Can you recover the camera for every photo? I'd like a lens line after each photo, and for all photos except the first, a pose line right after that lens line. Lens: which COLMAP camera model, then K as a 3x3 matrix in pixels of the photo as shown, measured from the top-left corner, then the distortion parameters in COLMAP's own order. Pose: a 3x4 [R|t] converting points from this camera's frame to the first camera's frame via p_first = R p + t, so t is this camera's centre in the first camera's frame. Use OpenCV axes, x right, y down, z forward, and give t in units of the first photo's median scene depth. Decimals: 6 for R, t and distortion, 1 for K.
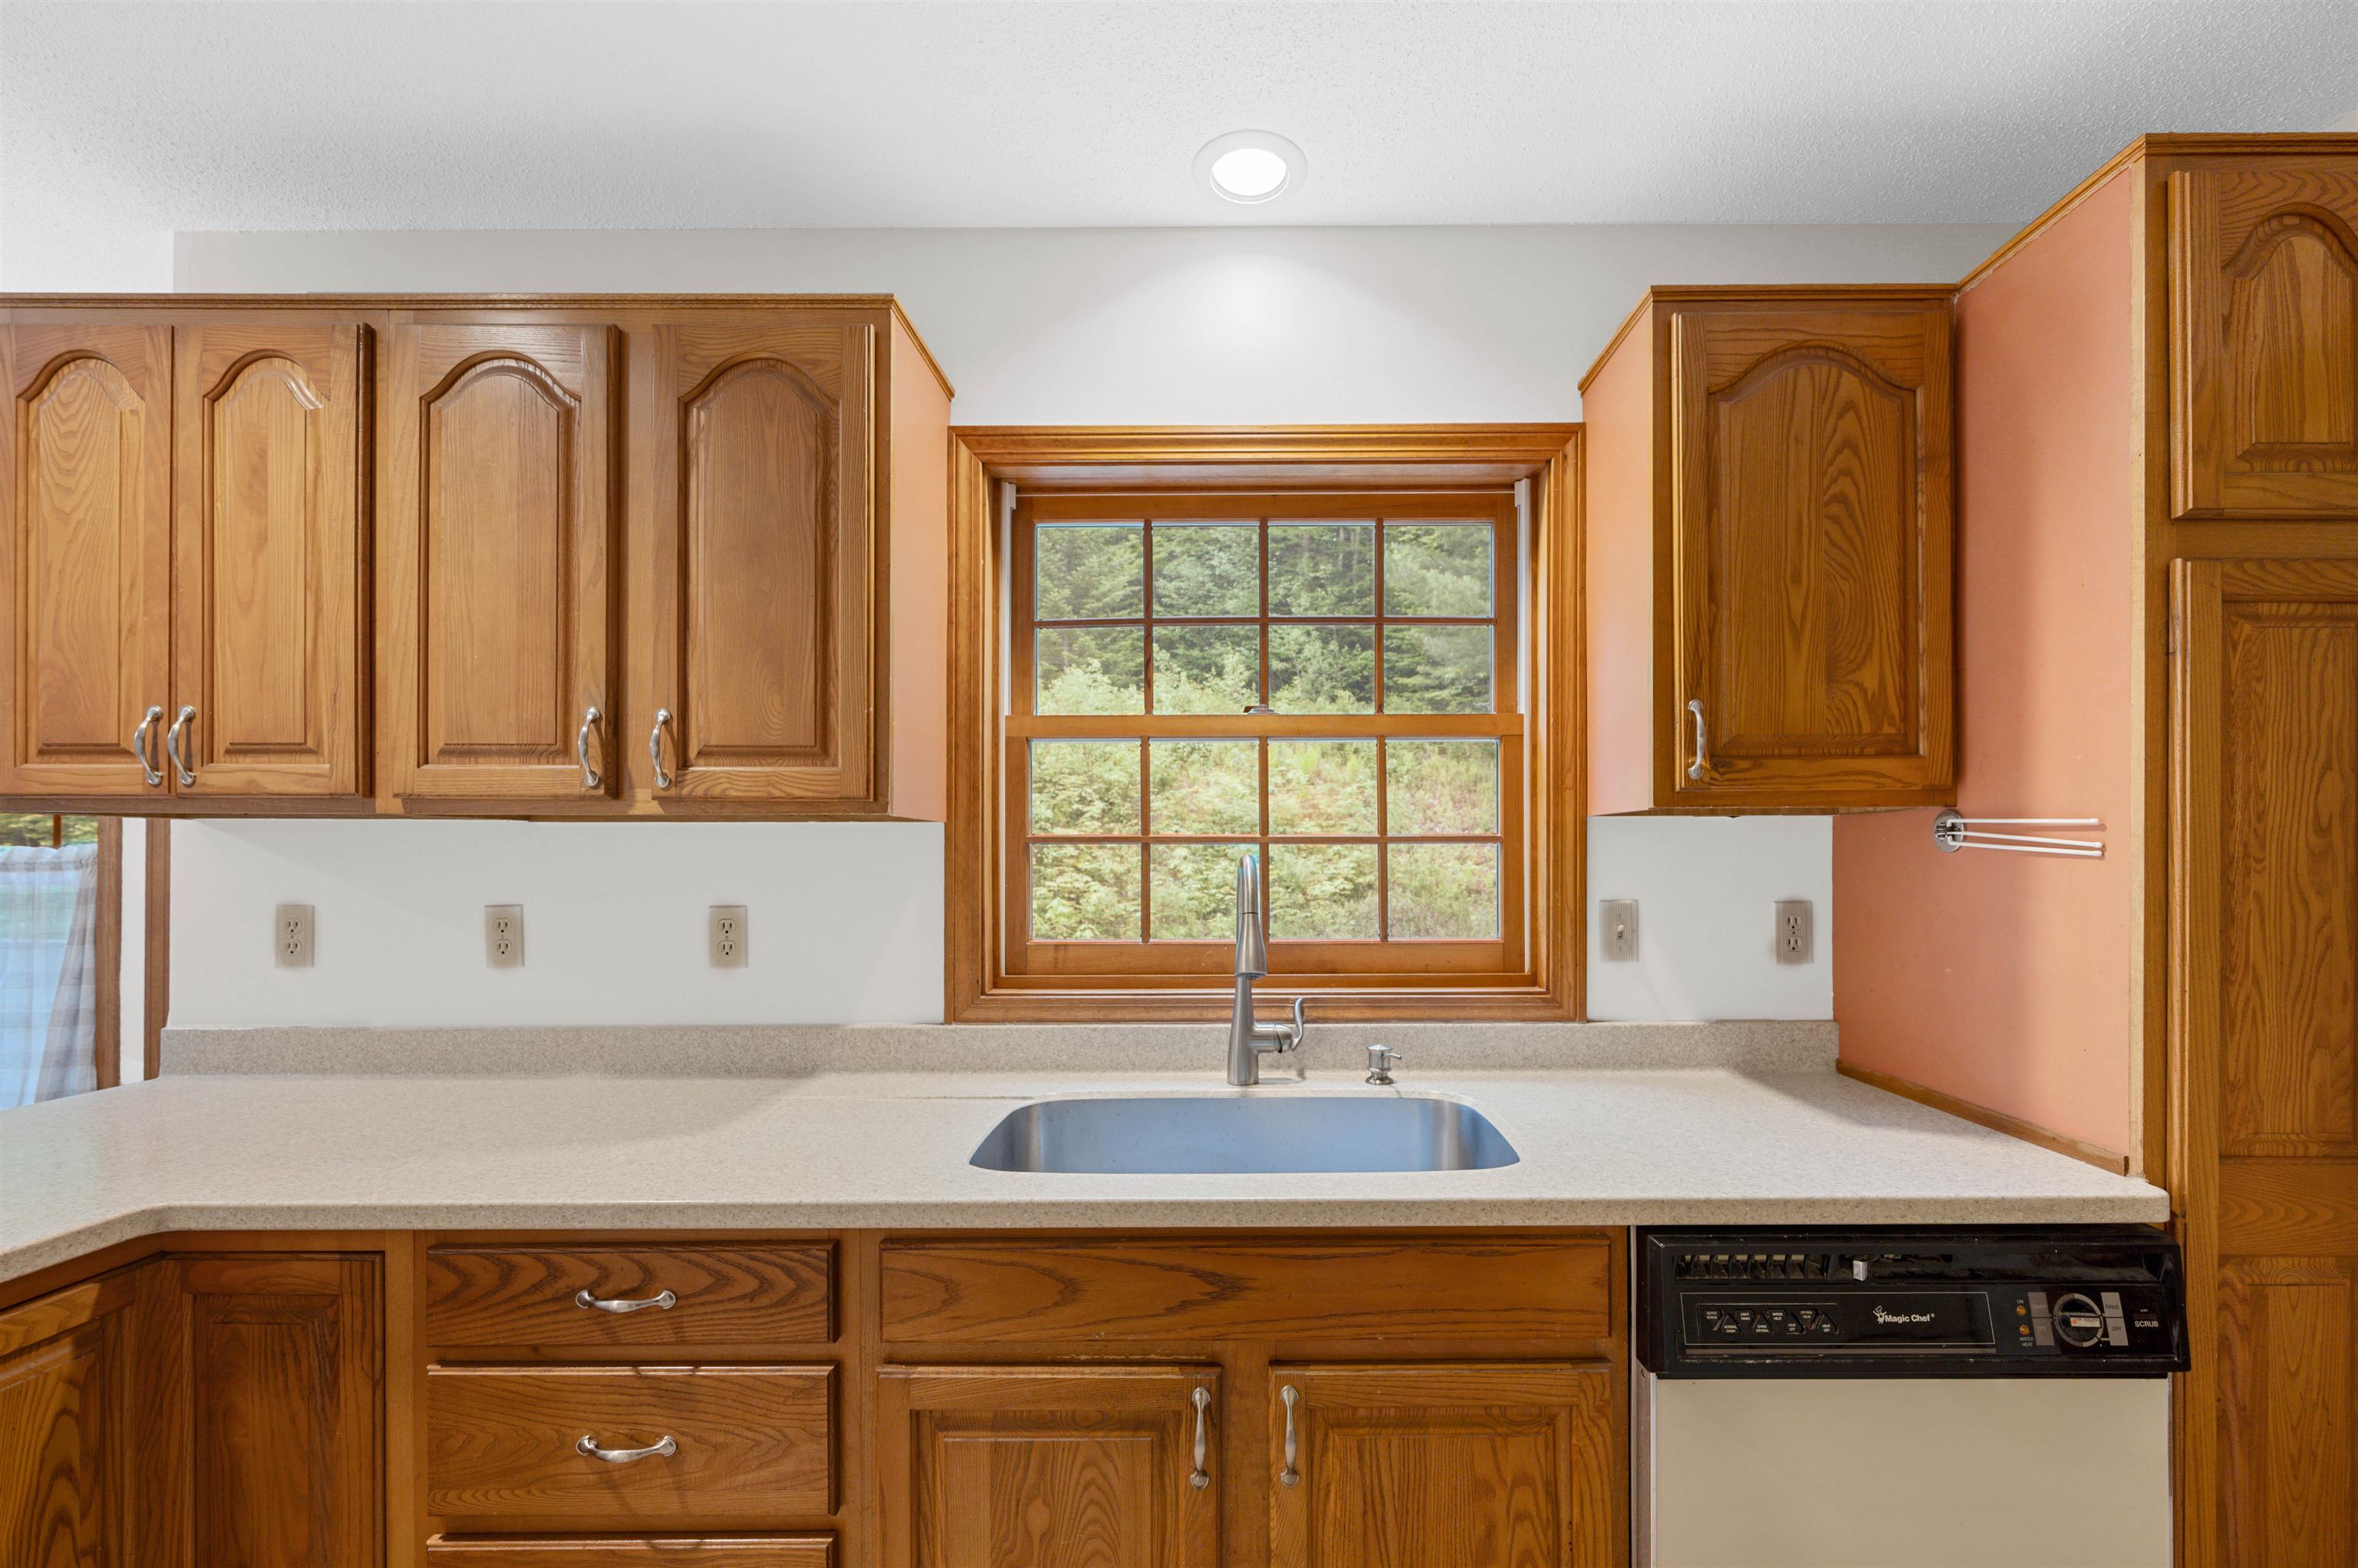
lens RADIAL K [[951.0, 0, 1207.3], [0, 951.0, 850.0], [0, 0, 1]] dist [0.002265, -0.000403]
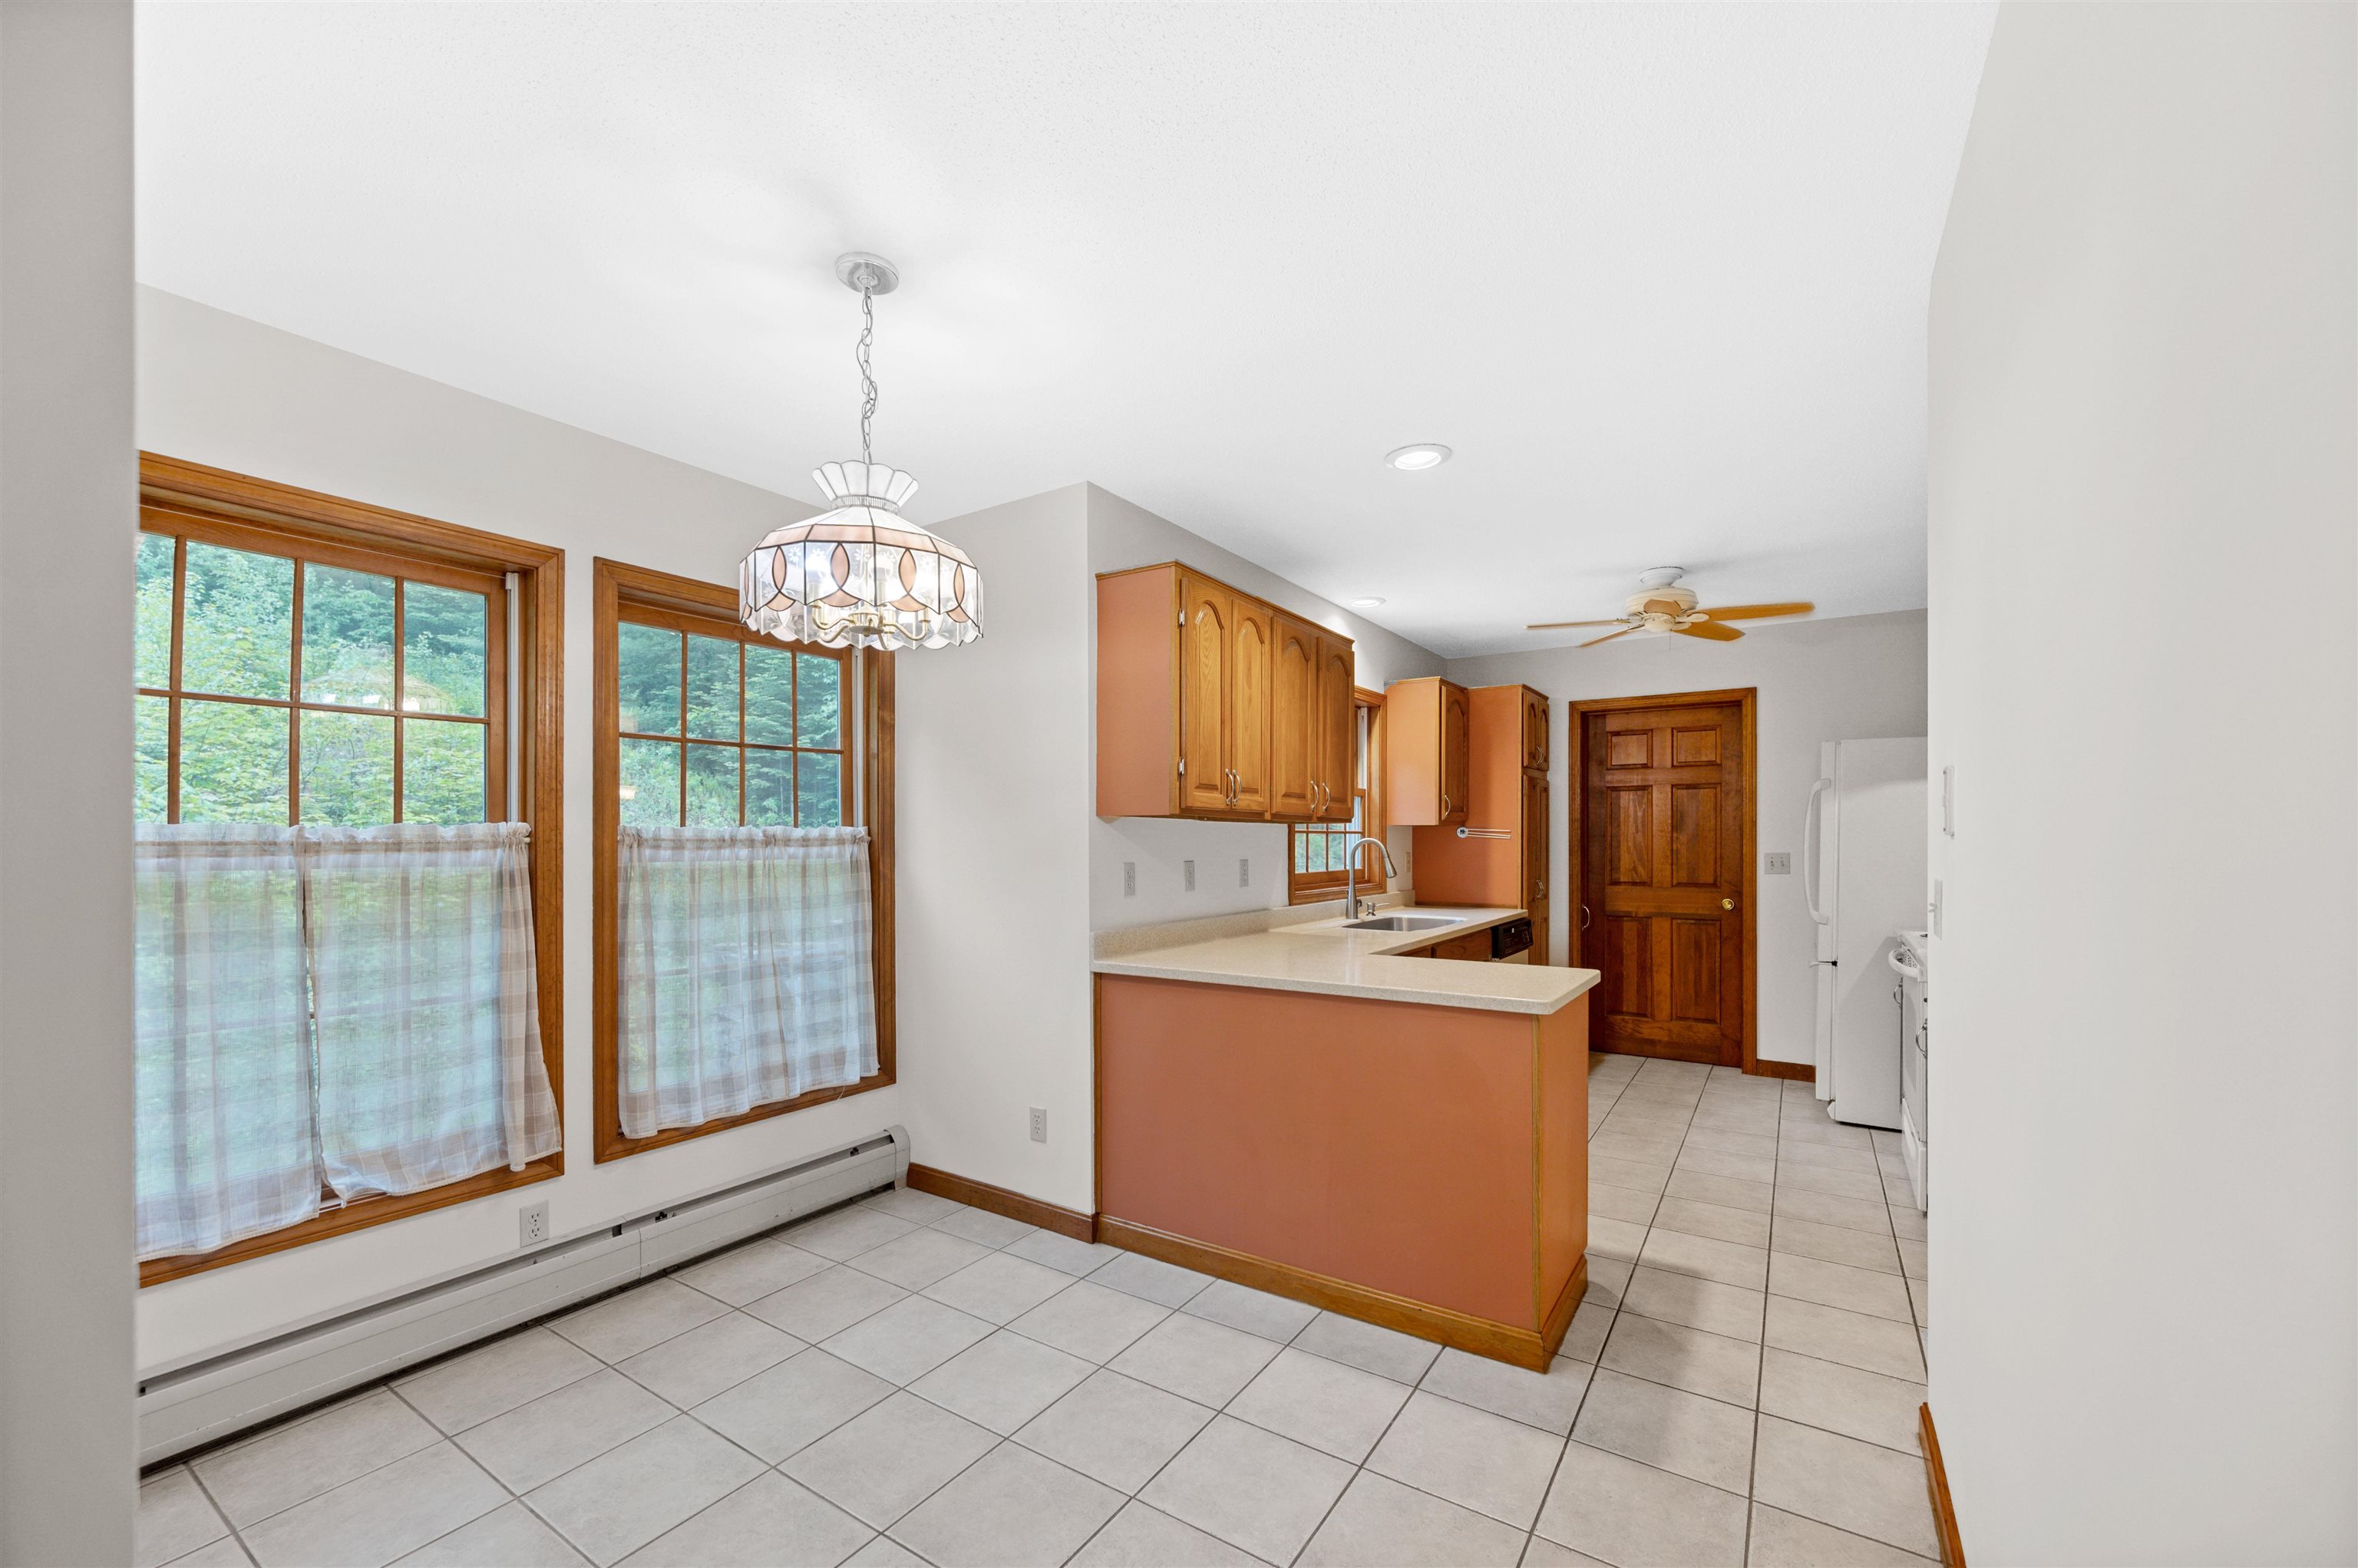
lens RADIAL K [[951.0, 0, 1175.2], [0, 951.0, 828.2], [0, 0, 1]] dist [0.002265, -0.000403]
pose [[0.546496, 0.013475, 0.837353, -2.615892], [-0.007508, 0.999909, -0.011191, 0.011451], [-0.837428, -0.000171, 0.546548, -0.094430]]
